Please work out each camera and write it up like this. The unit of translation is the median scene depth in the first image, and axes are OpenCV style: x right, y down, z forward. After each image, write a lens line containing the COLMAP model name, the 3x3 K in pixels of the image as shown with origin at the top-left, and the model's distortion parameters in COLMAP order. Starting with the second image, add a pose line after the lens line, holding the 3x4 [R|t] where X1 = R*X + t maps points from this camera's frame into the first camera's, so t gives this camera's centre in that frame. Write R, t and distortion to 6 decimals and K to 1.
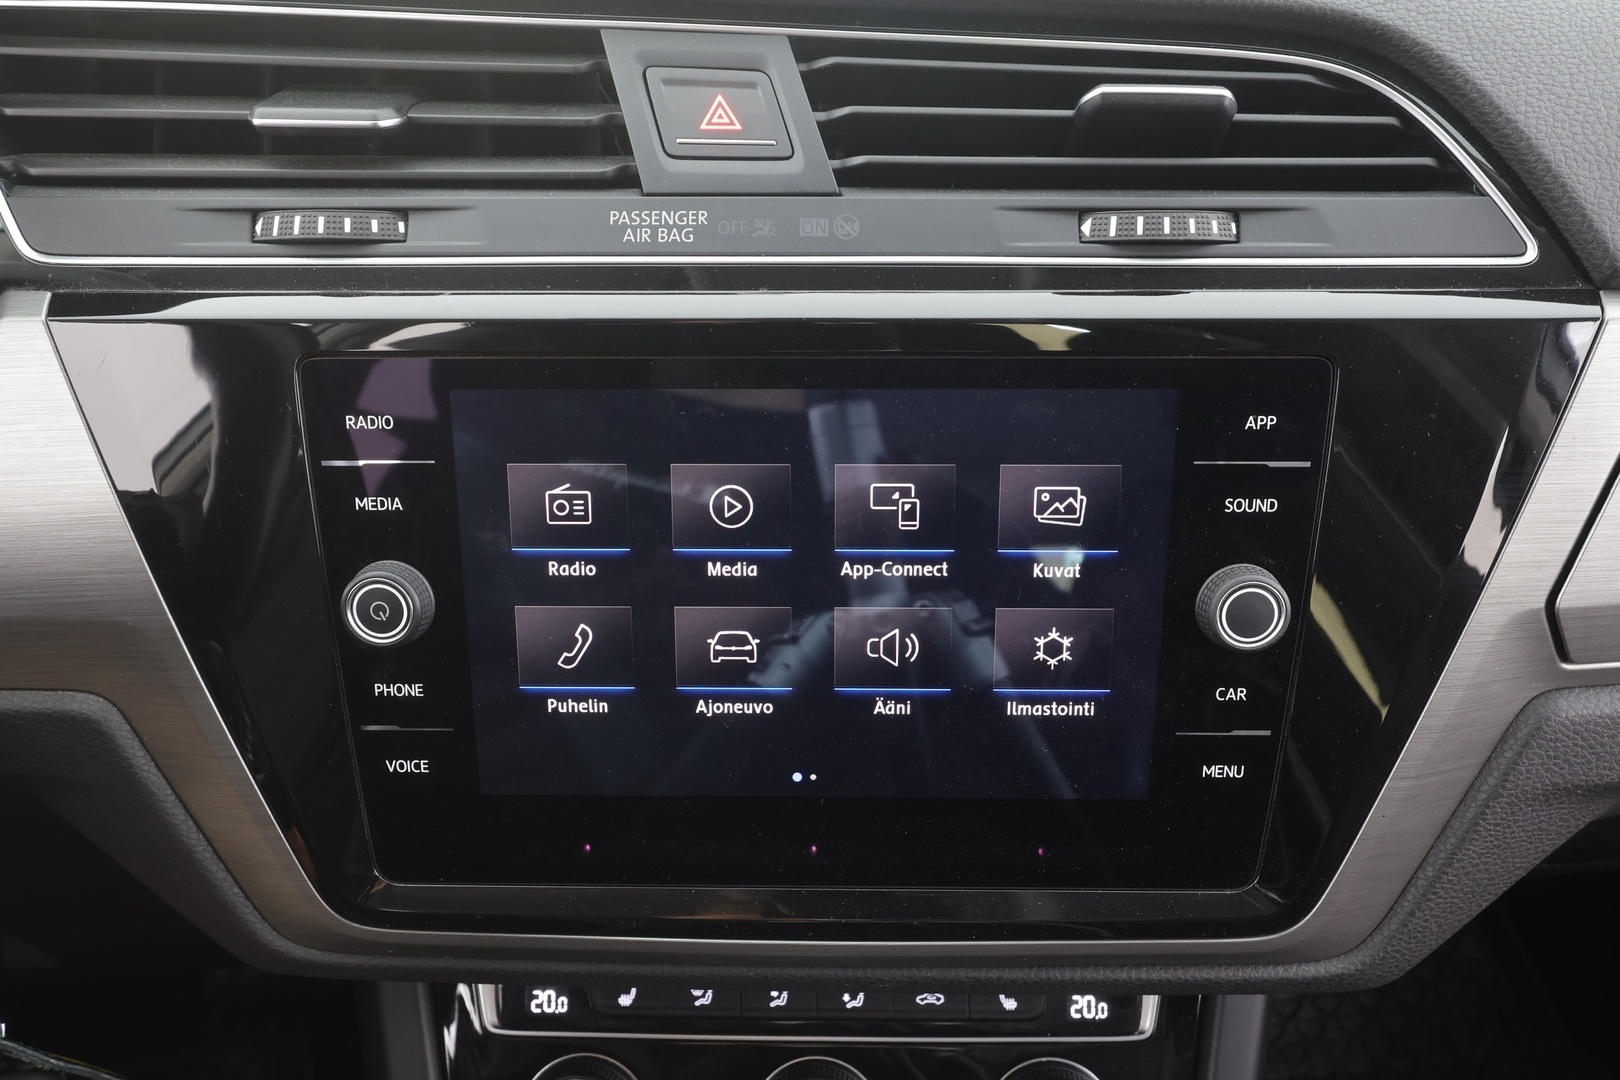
lens RADIAL K [[1177.2, 0, 818.1], [0, 1177.2, 536.8], [0, 0, 1]] dist [0.010807, 0.000245]
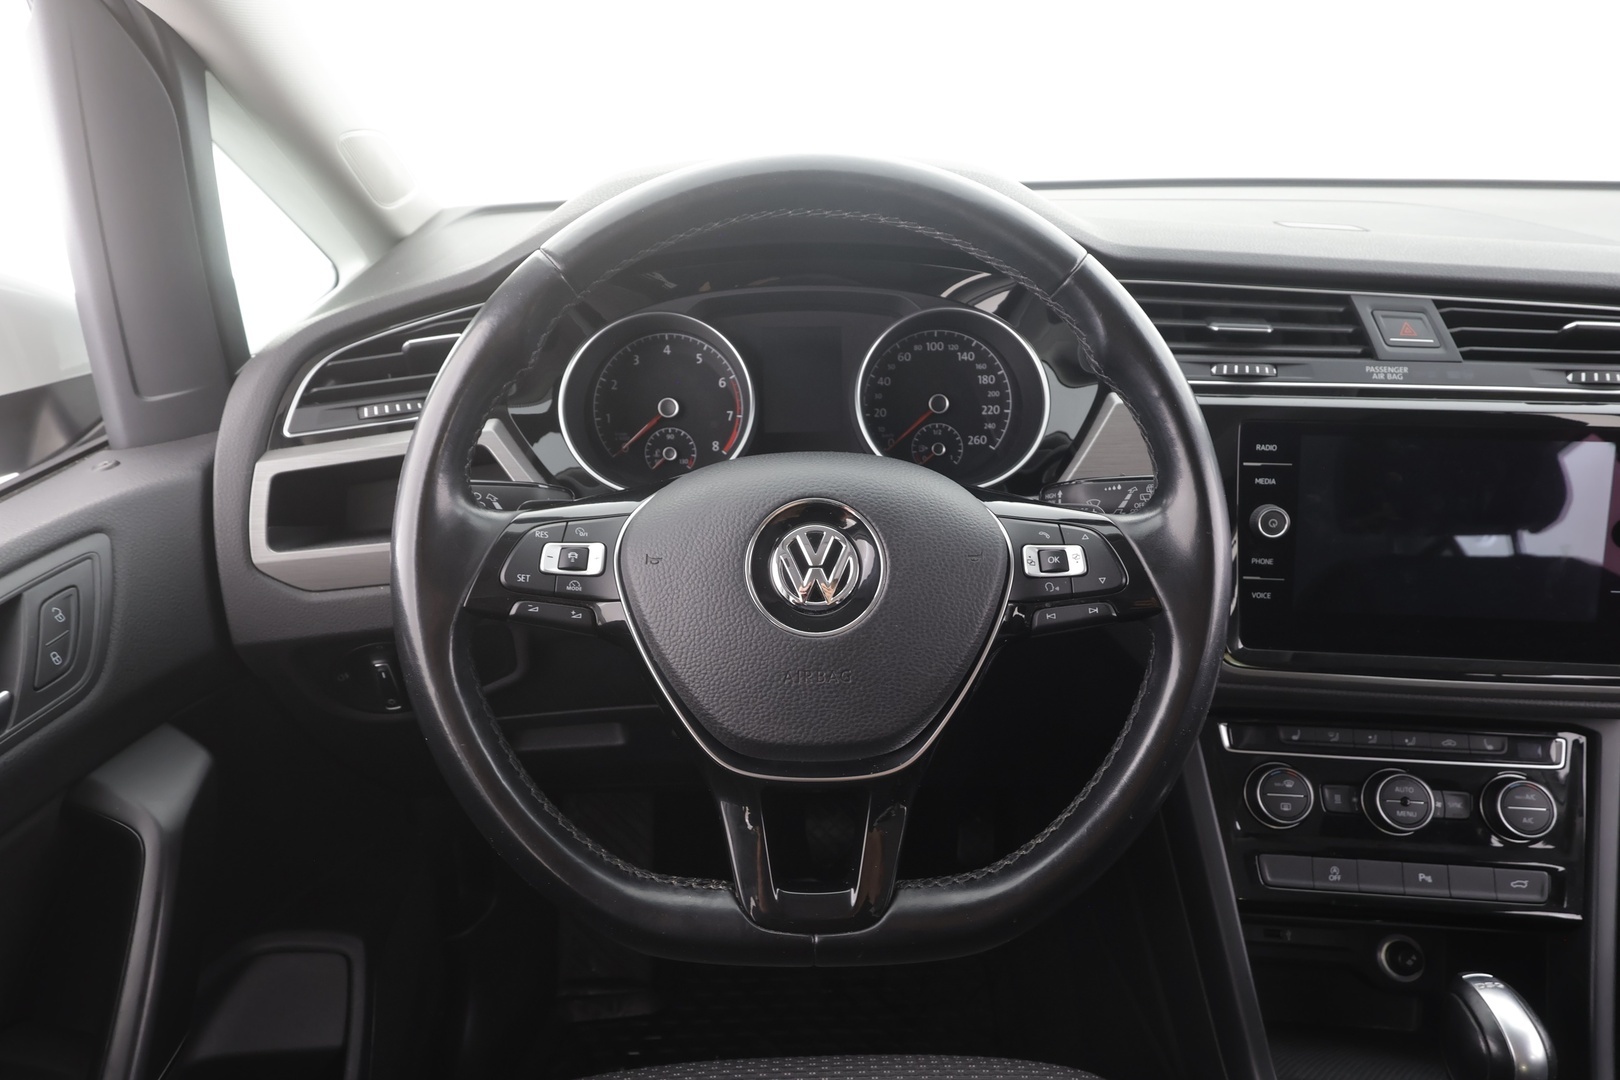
lens RADIAL K [[1010.9, 0, 808.1], [0, 1010.9, 541.5], [0, 0, 1]] dist [-0.001245, 0.002156]
pose [[0.996921, 0.035307, -0.070016, -1.174178], [-0.043742, 0.991459, -0.122864, 0.396460], [0.065080, 0.125548, 0.989951, -1.120169]]
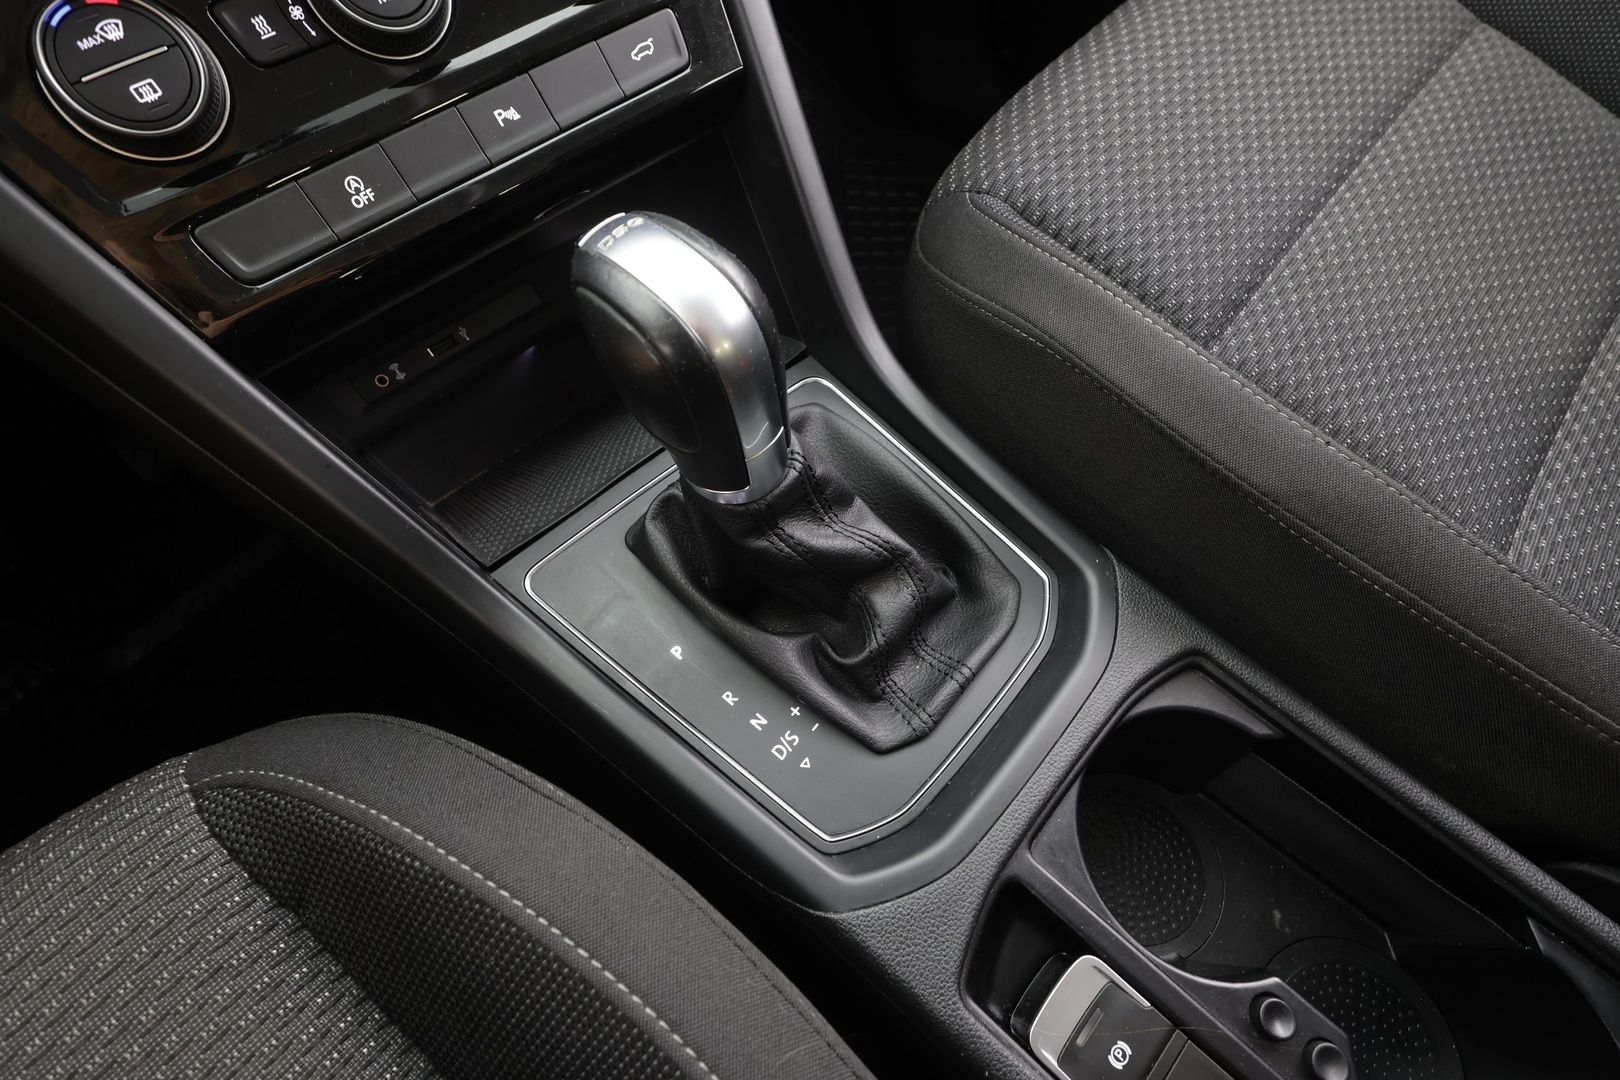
lens RADIAL K [[779.9, 0, 822.1], [0, 779.9, 543.6], [0, 0, 1]] dist [0.001987, -0.000064]
pose [[0.739558, -0.592016, 0.320266, -0.276147], [0.385238, 0.762468, 0.519841, 0.843467], [-0.551947, -0.261074, 0.791956, 0.187258]]
